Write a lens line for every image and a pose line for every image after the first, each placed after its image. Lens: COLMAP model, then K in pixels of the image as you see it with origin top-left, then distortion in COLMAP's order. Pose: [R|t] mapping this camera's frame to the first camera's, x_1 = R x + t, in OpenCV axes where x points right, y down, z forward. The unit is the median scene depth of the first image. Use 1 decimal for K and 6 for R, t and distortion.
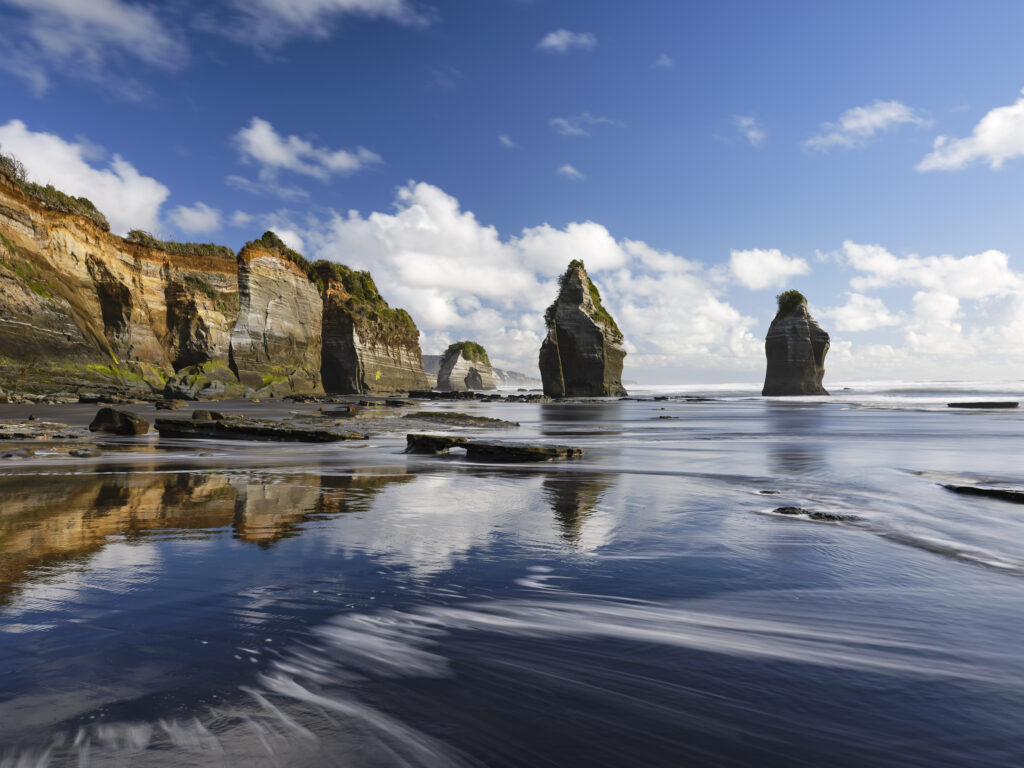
lens RADIAL K [[848.9, 0, 512.0], [0, 848.9, 384.0], [0, 0, 1]] dist [0.035058, 0.000778]
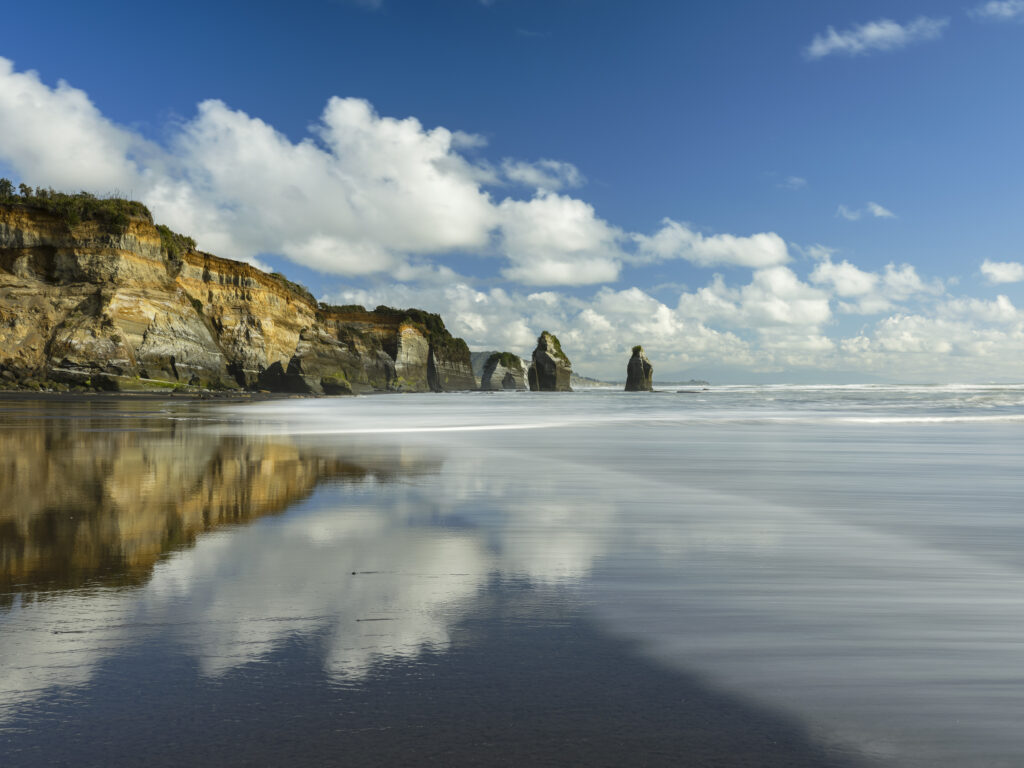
lens RADIAL K [[1017.5, 0, 512.0], [0, 1017.5, 384.0], [0, 0, 1]] dist [-0.051830, -0.003381]
pose [[0.998500, 0.003537, -0.054643, 0.123387], [-0.003548, 0.999994, -0.000109, -0.004156], [0.054642, 0.000303, 0.998506, -1.539667]]
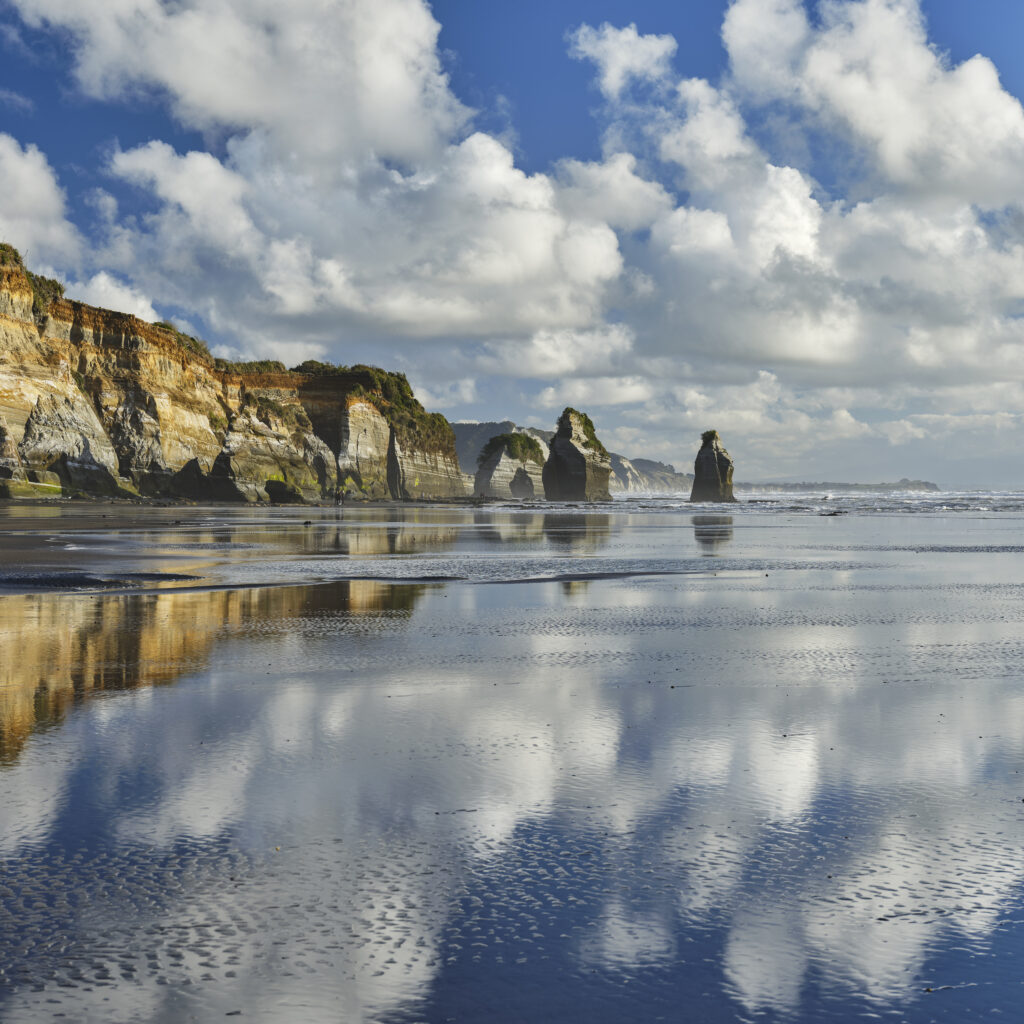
lens RADIAL K [[2090.9, 0, 512.0], [0, 2090.9, 512.0], [0, 0, 1]] dist [-0.078954, 0.059976]
pose [[0.997572, 0.005660, -0.069415, 0.207320], [-0.004845, 0.999917, 0.011903, -0.007312], [0.069477, -0.011538, 0.997517, -2.362174]]
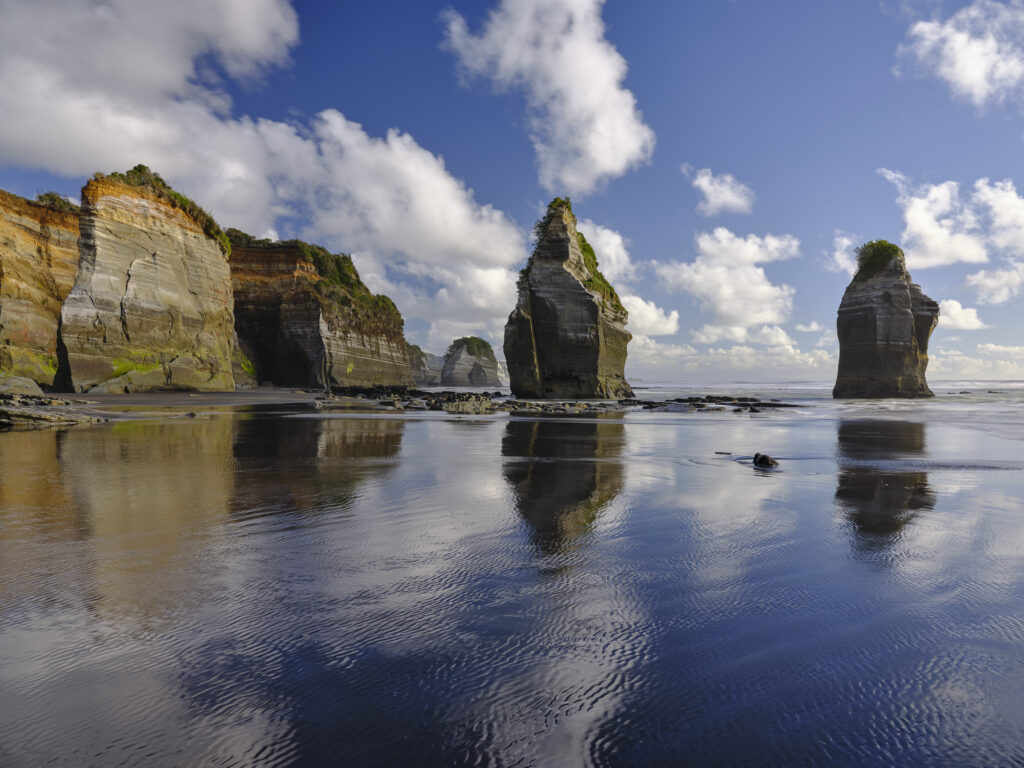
lens RADIAL K [[752.1, 0, 512.0], [0, 752.1, 384.0], [0, 0, 1]] dist [0.000751, 0.000466]
pose [[0.999626, 0.007646, -0.026247, 0.048461], [-0.007542, 0.999963, 0.004068, 0.003065], [0.026277, -0.003869, 0.999647, 0.347590]]
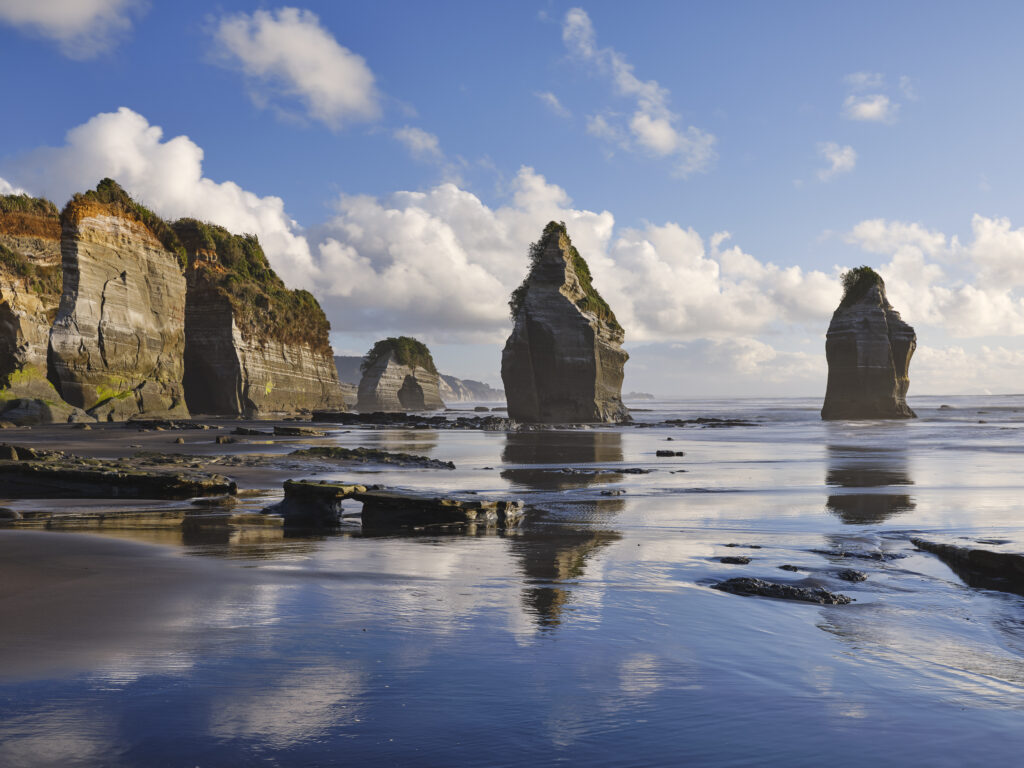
lens RADIAL K [[1251.8, 0, 512.0], [0, 1251.8, 384.0], [0, 0, 1]] dist [0.008894, -0.017880]
pose [[0.999447, -0.001332, 0.033240, 0.005839], [0.001720, 0.999931, -0.011645, -0.001888], [-0.033222, 0.011696, 0.999380, -0.014026]]
